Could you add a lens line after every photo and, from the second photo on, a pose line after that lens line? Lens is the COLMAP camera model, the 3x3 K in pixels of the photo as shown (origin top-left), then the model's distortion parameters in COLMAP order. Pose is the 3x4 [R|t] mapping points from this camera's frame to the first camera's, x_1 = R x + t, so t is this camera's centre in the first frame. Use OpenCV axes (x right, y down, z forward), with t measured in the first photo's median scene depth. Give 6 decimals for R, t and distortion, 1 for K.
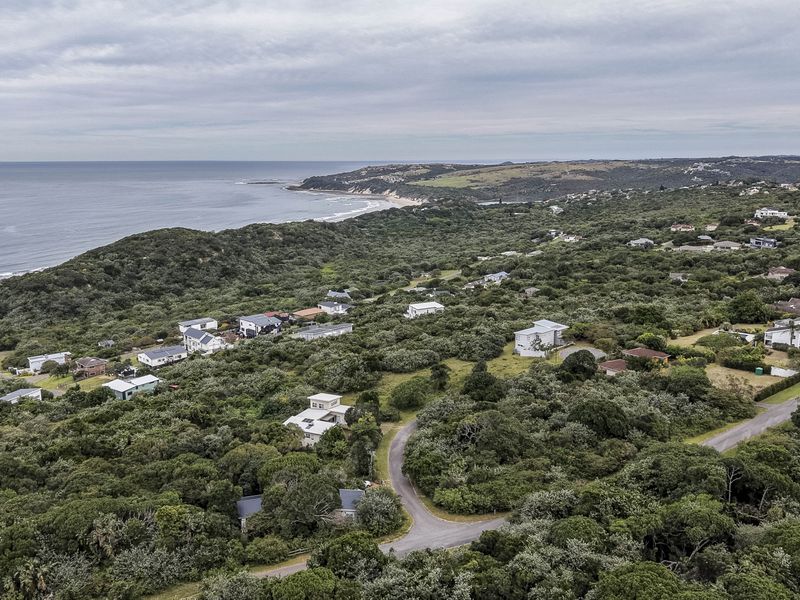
lens RADIAL K [[701.9, 0, 401.9], [0, 701.9, 304.3], [0, 0, 1]] dist [0.028408, -0.050596]
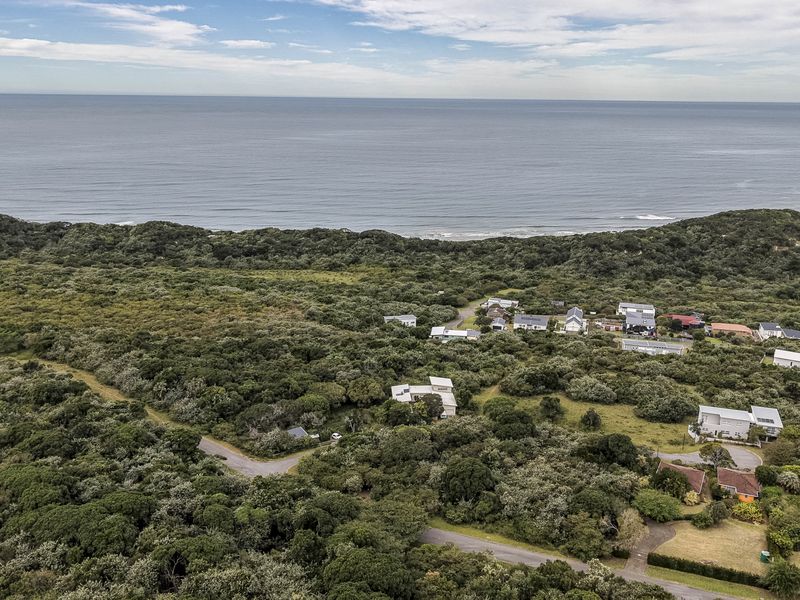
lens RADIAL K [[703.8, 0, 399.7], [0, 703.8, 302.5], [0, 0, 1]] dist [0.038604, -0.056423]
pose [[0.487145, 0.253420, -0.835744, 0.294309], [-0.190417, 0.964769, 0.181553, -0.073756], [0.852309, 0.070697, 0.518238, 0.097508]]
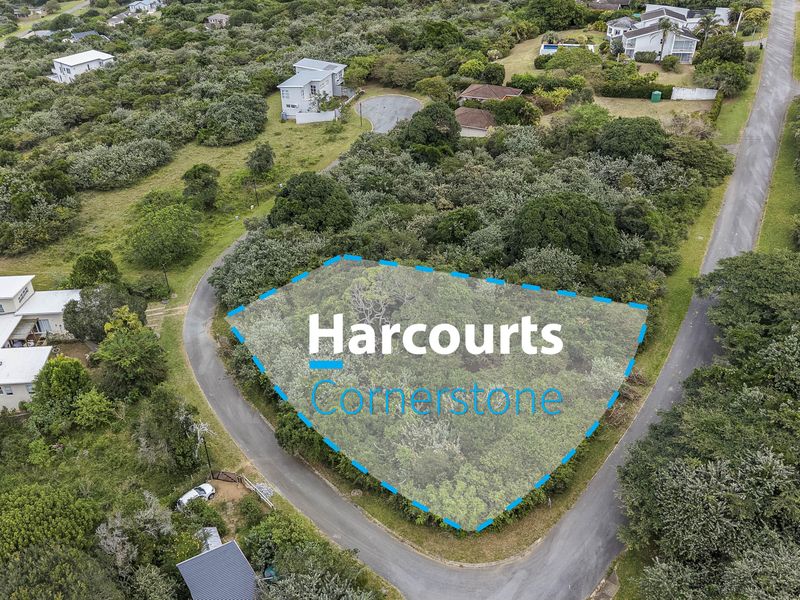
lens RADIAL K [[703.8, 0, 406.8], [0, 703.8, 304.5], [0, 0, 1]] dist [0.038604, -0.056423]
pose [[0.864186, -0.272408, 0.423055, -0.026232], [0.103955, 0.919296, 0.379590, -0.003565], [-0.492316, -0.284058, 0.822761, 0.161273]]
